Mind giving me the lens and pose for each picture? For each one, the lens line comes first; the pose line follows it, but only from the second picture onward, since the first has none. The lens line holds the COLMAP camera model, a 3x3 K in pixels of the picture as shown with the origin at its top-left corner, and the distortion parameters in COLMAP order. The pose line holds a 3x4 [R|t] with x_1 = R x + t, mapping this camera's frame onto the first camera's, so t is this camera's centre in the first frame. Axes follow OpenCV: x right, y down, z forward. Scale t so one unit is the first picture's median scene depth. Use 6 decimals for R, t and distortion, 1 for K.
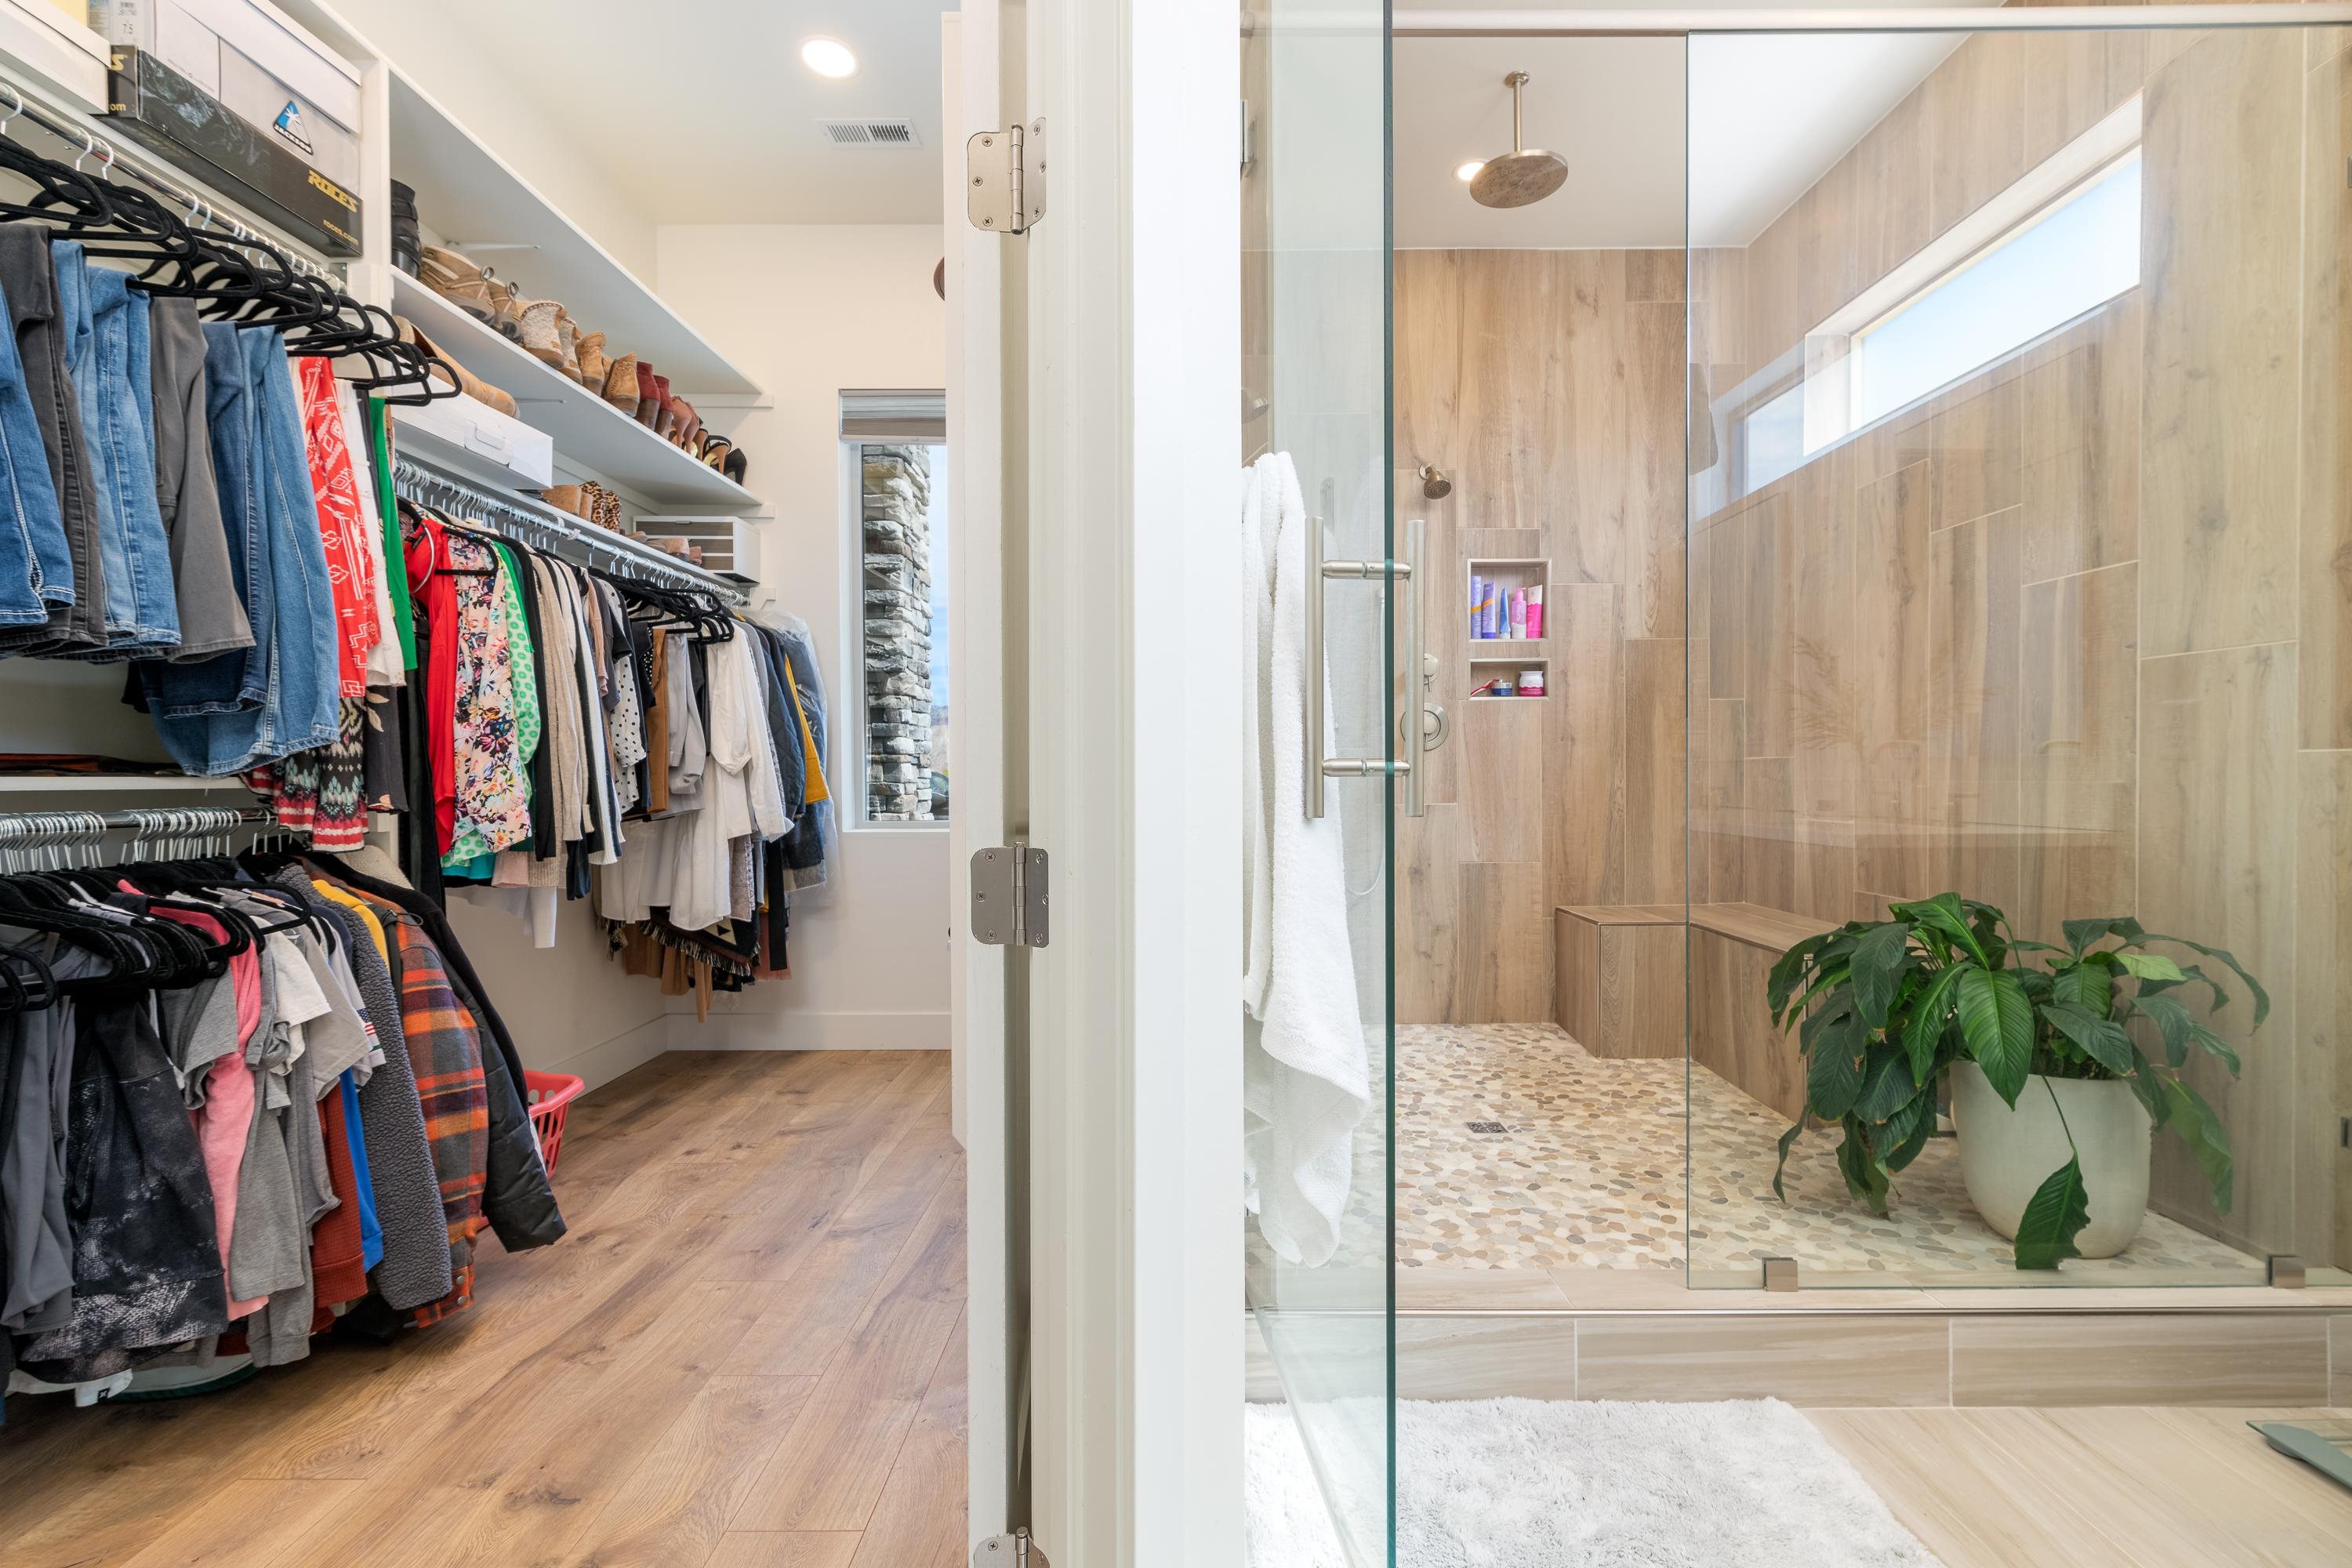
lens RADIAL K [[1013.1, 0, 1181.6], [0, 1013.1, 793.1], [0, 0, 1]] dist [0.003048, -0.001546]
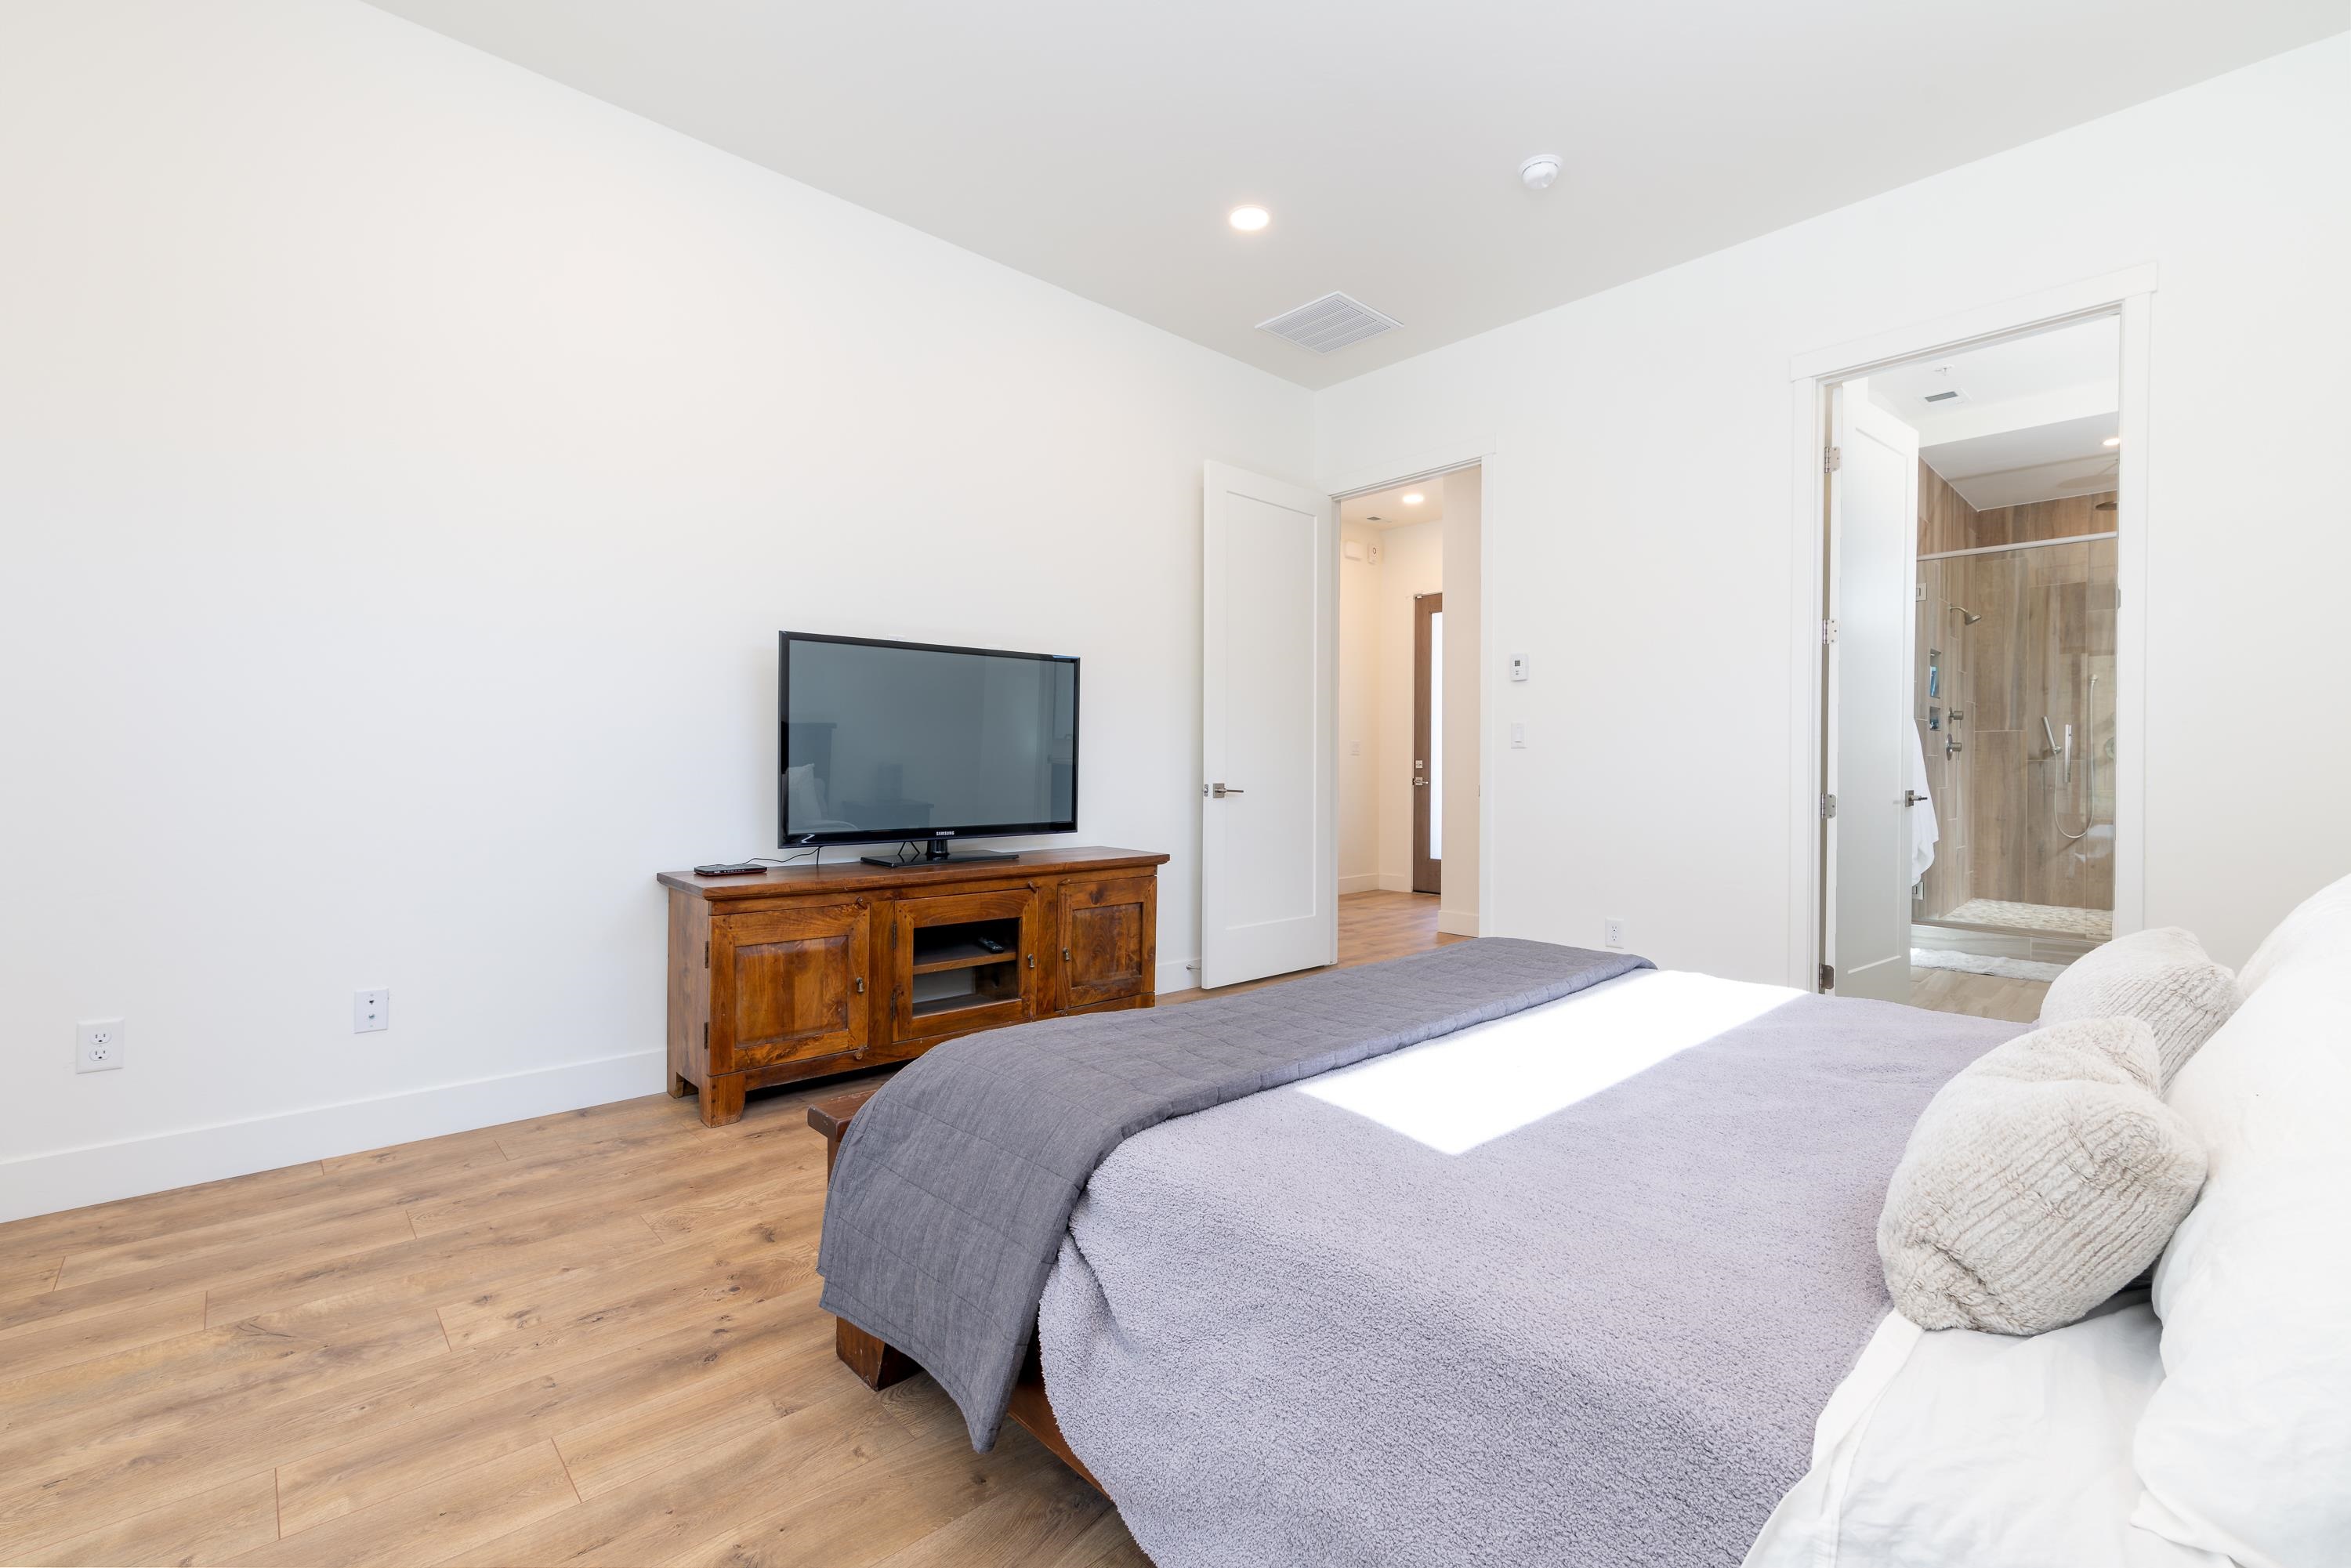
lens RADIAL K [[1012.7, 0, 1179.0], [0, 1012.7, 783.3], [0, 0, 1]] dist [0.003048, -0.001546]
pose [[0.697364, 0.013920, -0.716582, 0.454488], [-0.018990, 0.999819, 0.000941, 0.036507], [0.716465, 0.012952, 0.697502, -1.862160]]
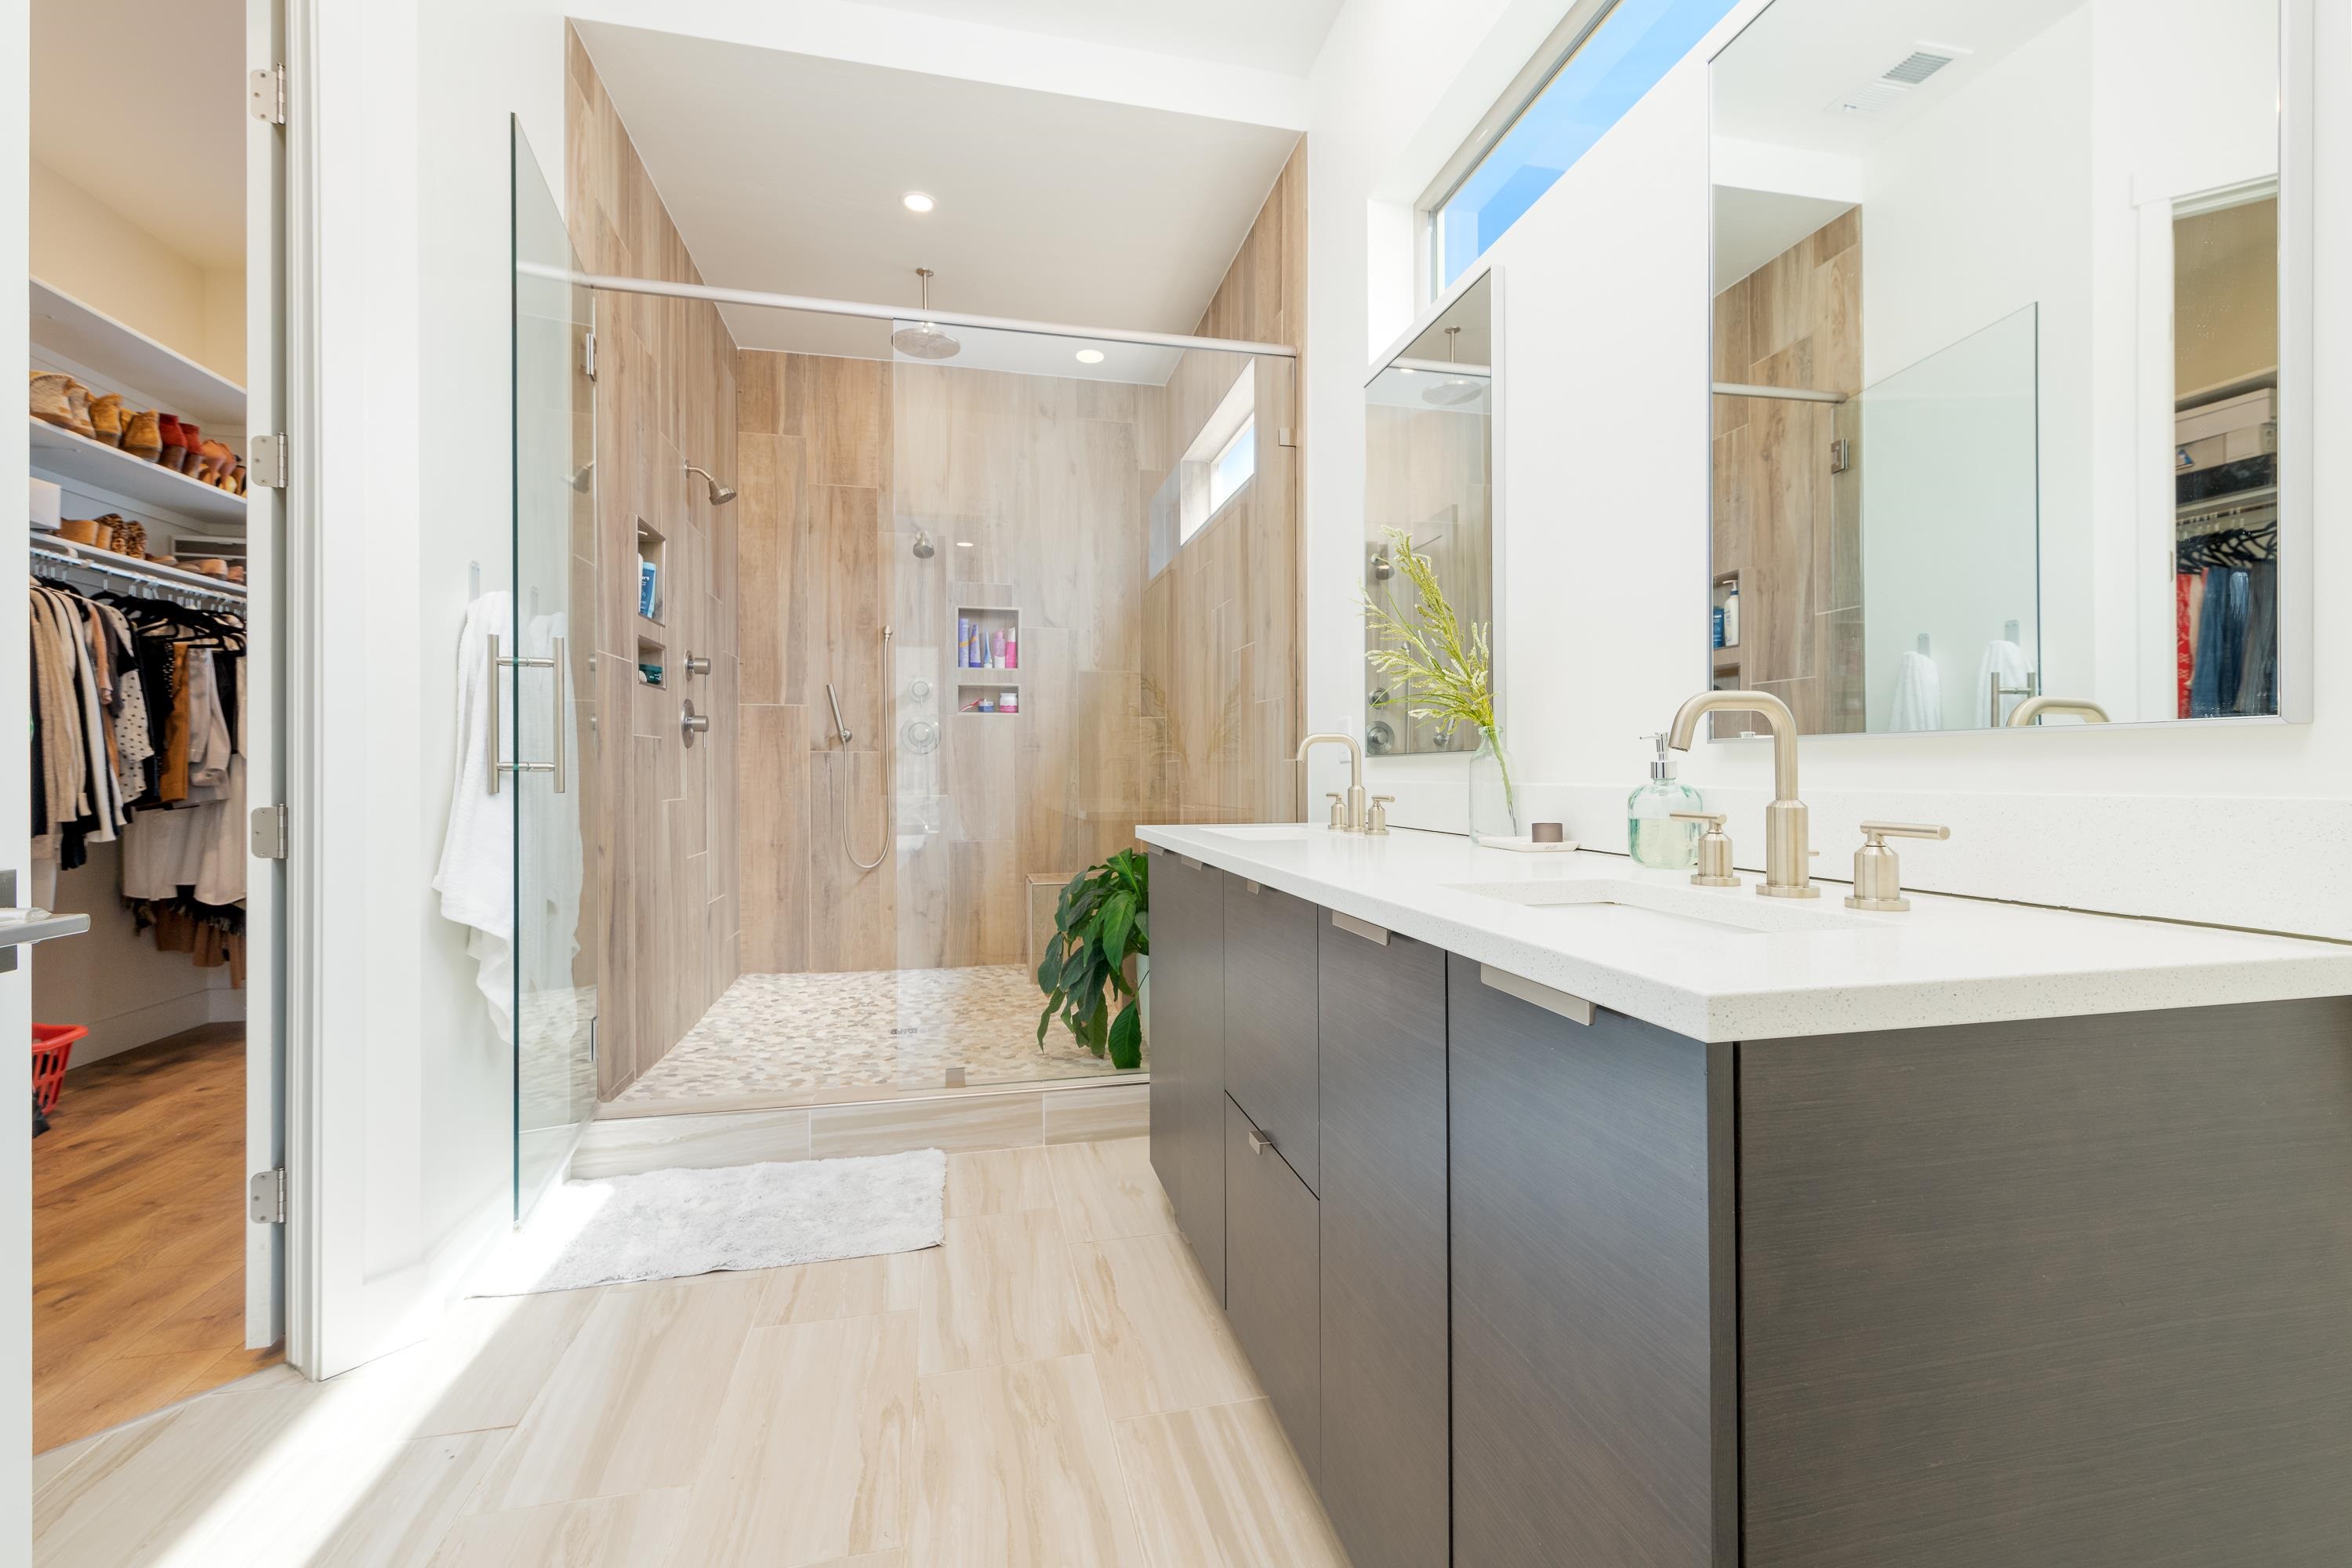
lens RADIAL K [[1013.1, 0, 1184.1], [0, 1013.1, 779.7], [0, 0, 1]] dist [0.003048, -0.001546]
pose [[0.972229, 0.002922, 0.234013, 0.329240], [0.000004, 0.999922, -0.012503, 0.008292], [-0.234032, 0.012157, 0.972153, -0.396072]]
